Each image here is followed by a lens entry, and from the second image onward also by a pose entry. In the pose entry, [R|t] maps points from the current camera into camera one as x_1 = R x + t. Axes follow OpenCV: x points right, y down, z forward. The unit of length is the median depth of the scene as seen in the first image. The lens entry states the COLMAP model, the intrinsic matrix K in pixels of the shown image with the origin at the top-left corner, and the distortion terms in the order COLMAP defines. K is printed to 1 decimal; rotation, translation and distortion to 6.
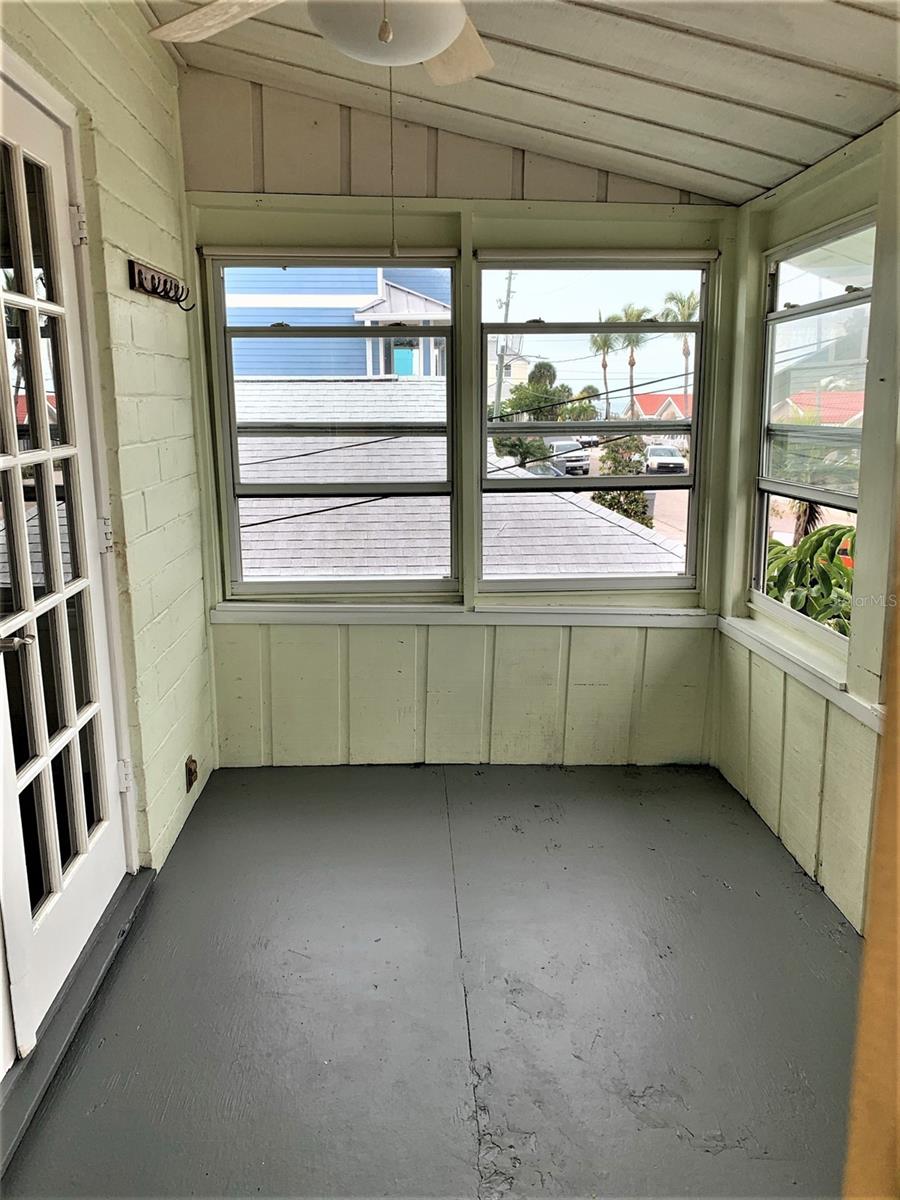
lens RADIAL K [[925.1, 0, 457.5], [0, 925.1, 588.1], [0, 0, 1]] dist [0.160020, -0.401616]
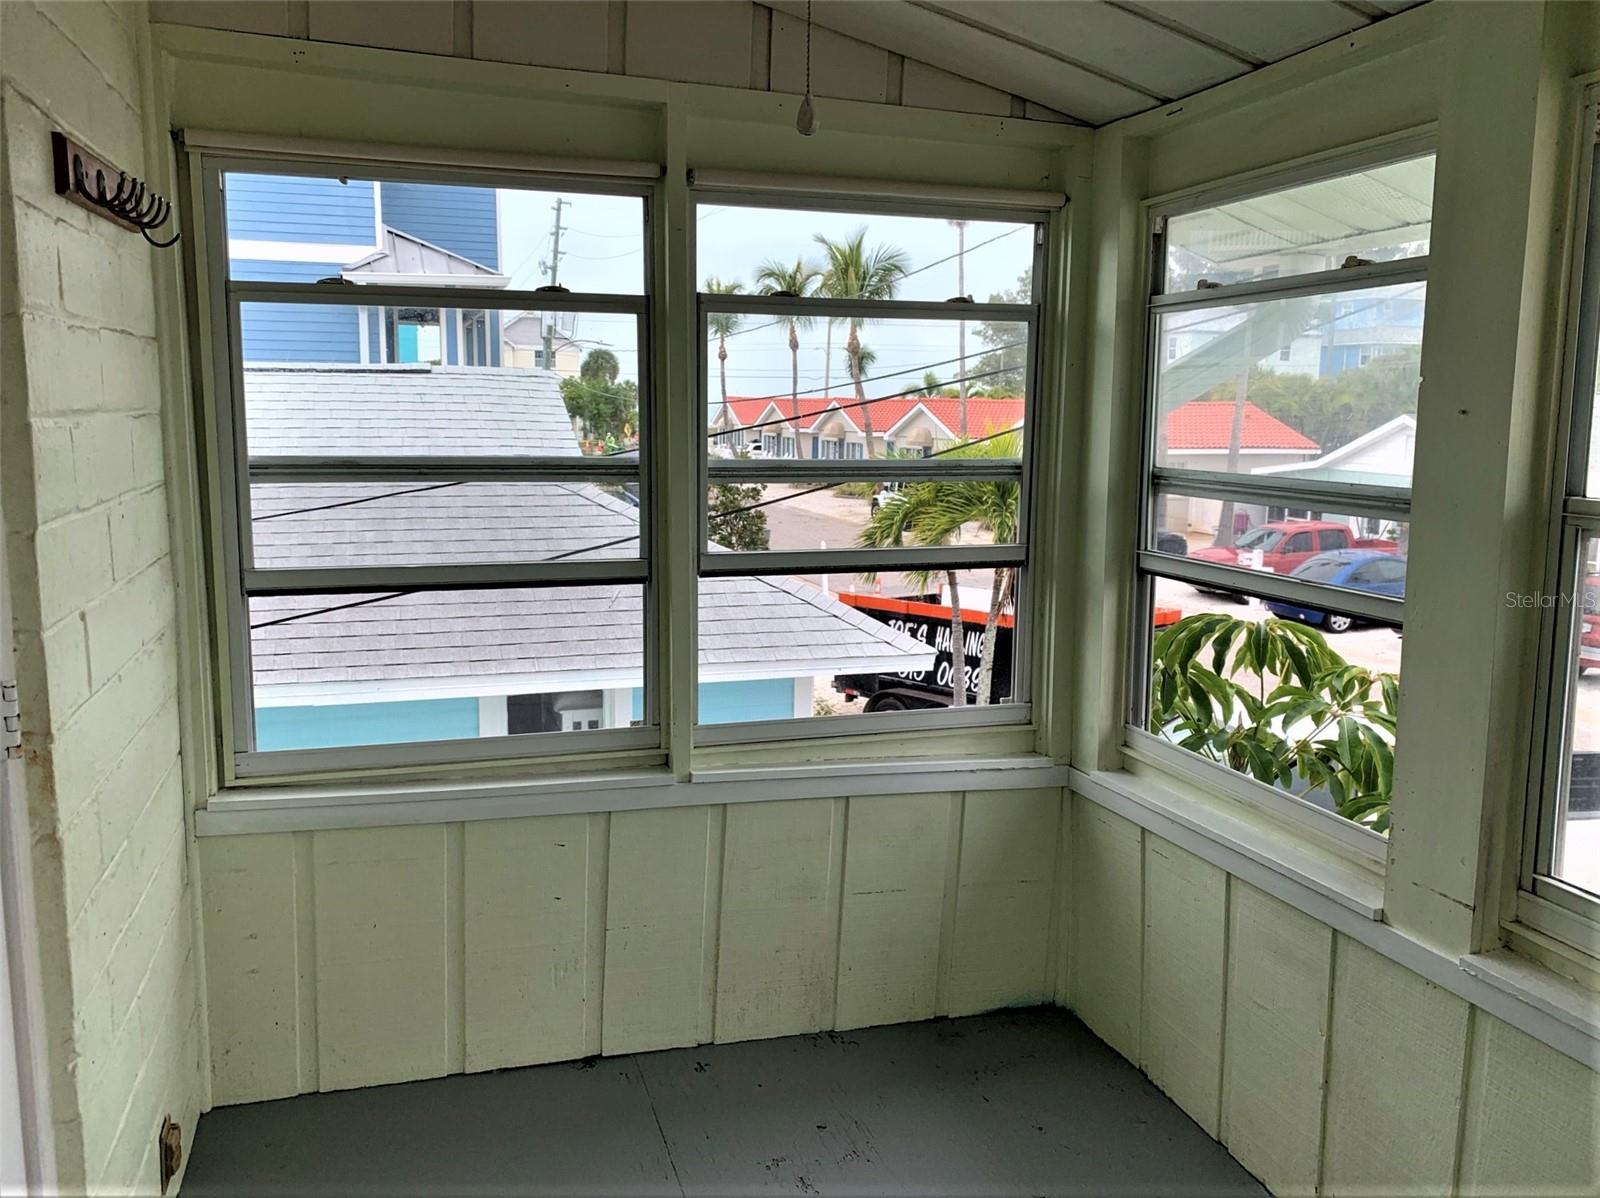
lens RADIAL K [[1264.4, 0, 793.1], [0, 1264.4, 590.9], [0, 0, 1]] dist [0.073712, -0.101799]
pose [[0.970535, -0.017779, 0.240305, -0.107051], [0.029818, 0.998470, -0.046558, -0.055339], [-0.239109, 0.052352, 0.969580, 0.213825]]
